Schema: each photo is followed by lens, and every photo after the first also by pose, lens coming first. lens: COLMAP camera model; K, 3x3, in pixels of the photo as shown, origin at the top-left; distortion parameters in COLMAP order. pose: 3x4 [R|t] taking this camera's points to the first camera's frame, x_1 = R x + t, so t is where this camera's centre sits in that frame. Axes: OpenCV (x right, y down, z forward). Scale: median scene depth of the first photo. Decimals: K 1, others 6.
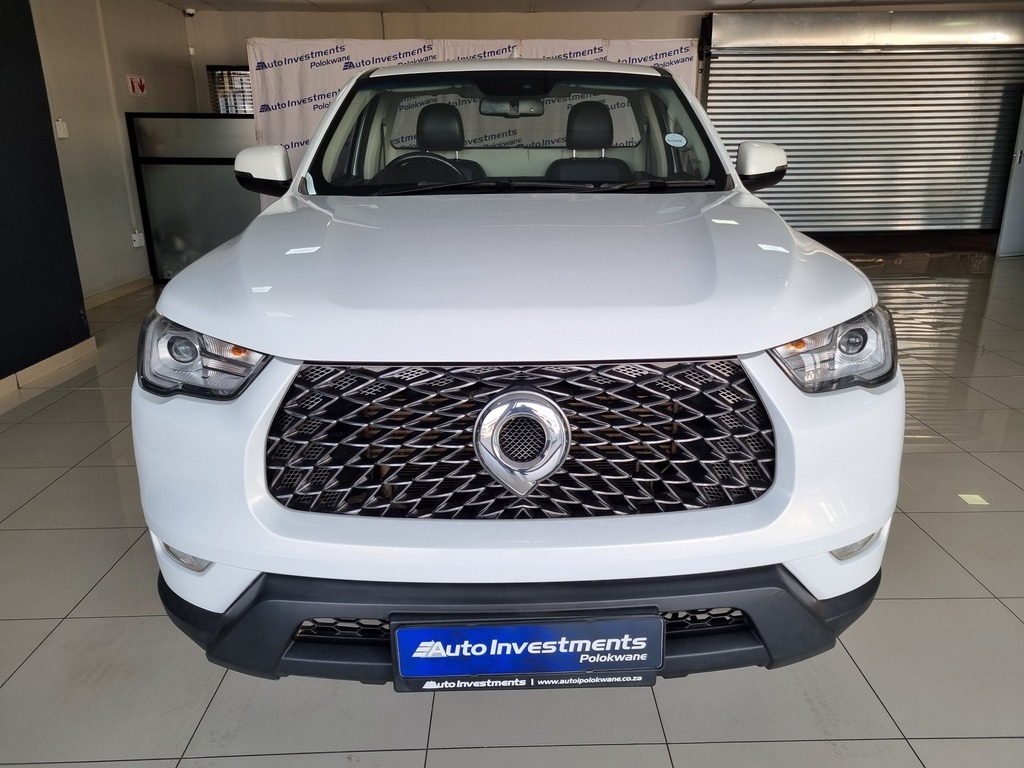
lens RADIAL K [[769.2, 0, 533.0], [0, 769.2, 383.8], [0, 0, 1]] dist [0.033613, -0.000290]
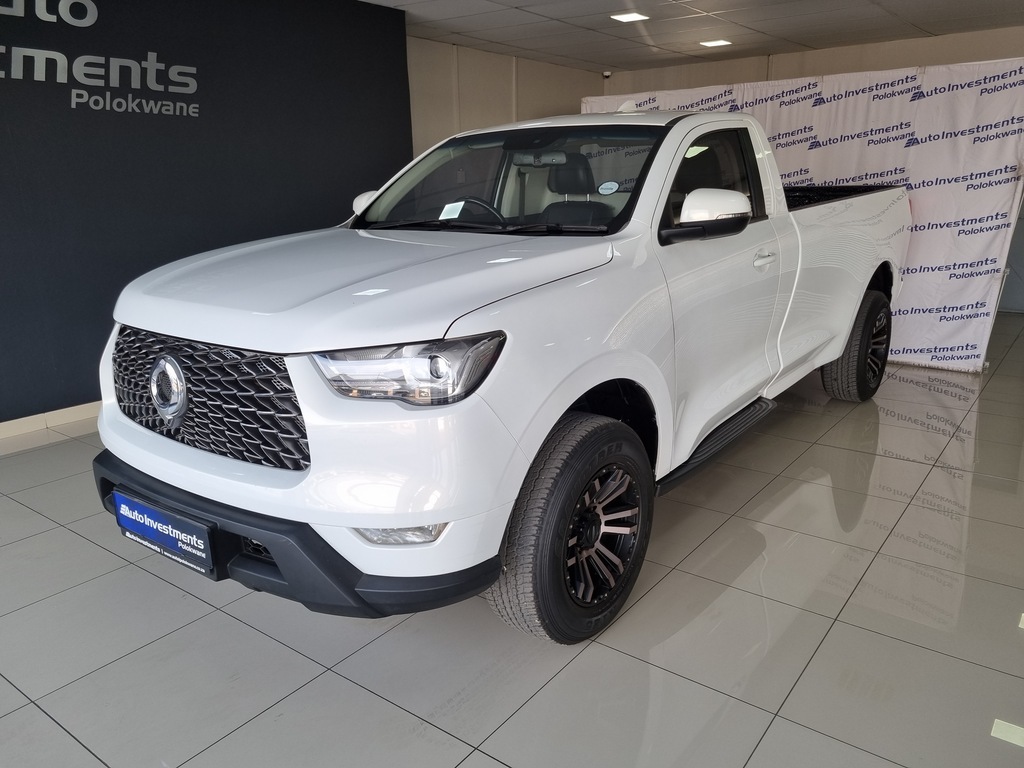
lens RADIAL K [[772.3, 0, 516.3], [0, 772.3, 387.2], [0, 0, 1]] dist [0.038710, -0.032226]
pose [[0.779784, 0.154815, -0.606605, 1.391418], [-0.178861, 0.983648, 0.021117, -0.079999], [0.599955, 0.092031, 0.794723, 0.185381]]
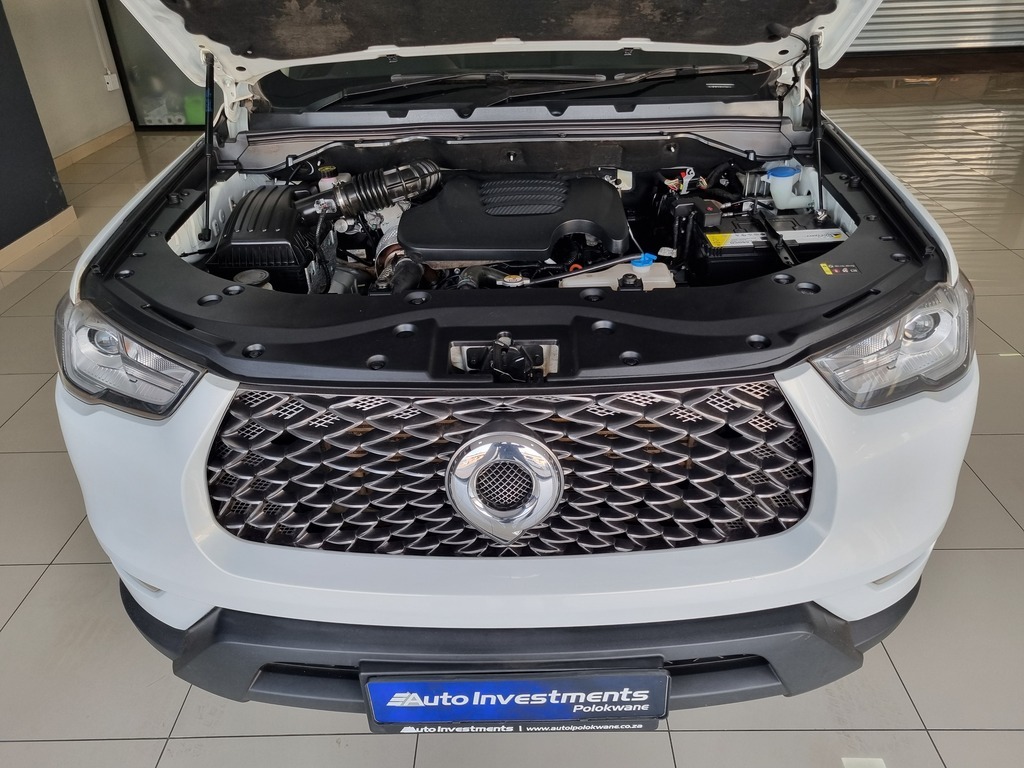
lens RADIAL K [[772.3, 0, 516.3], [0, 772.3, 387.2], [0, 0, 1]] dist [0.038710, -0.032226]
pose [[0.999091, 0.001845, -0.042599, 0.032251], [0.008085, 0.972740, 0.231756, -0.212836], [0.041865, -0.231890, 0.971841, 0.208267]]
